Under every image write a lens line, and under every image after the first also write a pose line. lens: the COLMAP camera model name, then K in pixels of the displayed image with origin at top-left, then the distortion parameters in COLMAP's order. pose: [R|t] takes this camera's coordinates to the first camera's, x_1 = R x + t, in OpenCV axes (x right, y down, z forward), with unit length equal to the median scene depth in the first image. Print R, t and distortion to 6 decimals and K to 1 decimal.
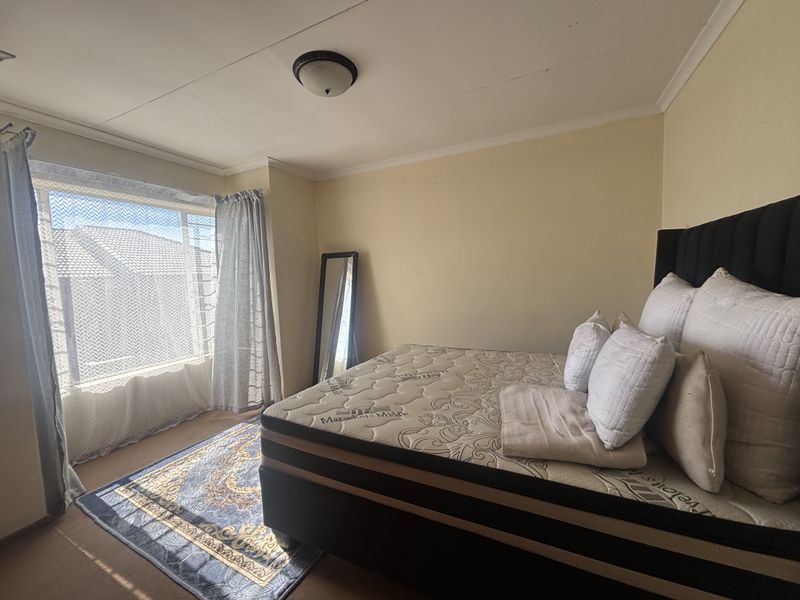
lens RADIAL K [[322.9, 0, 400.0], [0, 322.9, 300.0], [0, 0, 1]] dist [-0.000010, 0.000277]
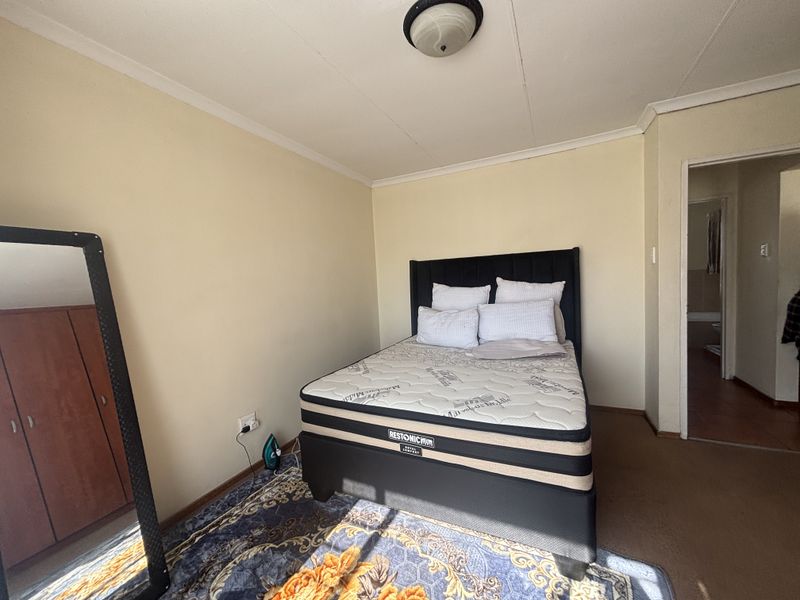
lens RADIAL K [[322.9, 0, 400.0], [0, 322.9, 300.0], [0, 0, 1]] dist [-0.000010, 0.000277]
pose [[0.010499, -0.023574, 0.999667, -1.045384], [0.131642, 0.991053, 0.021989, -0.050774], [-0.991242, 0.131367, 0.013508, 1.175475]]
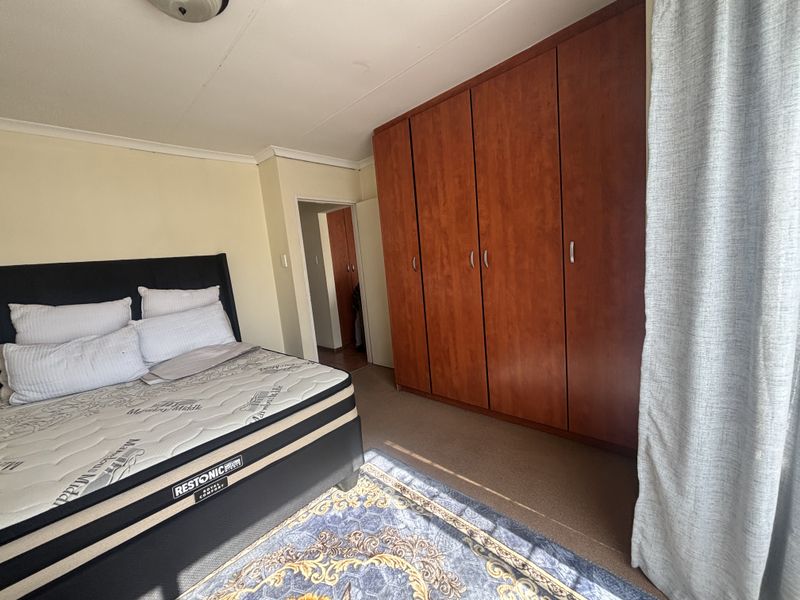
lens RADIAL K [[322.9, 0, 400.0], [0, 322.9, 300.0], [0, 0, 1]] dist [-0.000010, 0.000277]
pose [[-0.944140, 0.091745, 0.316516, -0.835615], [0.158575, 0.968438, 0.192305, -0.098553], [-0.288884, 0.231754, -0.928890, 1.646514]]
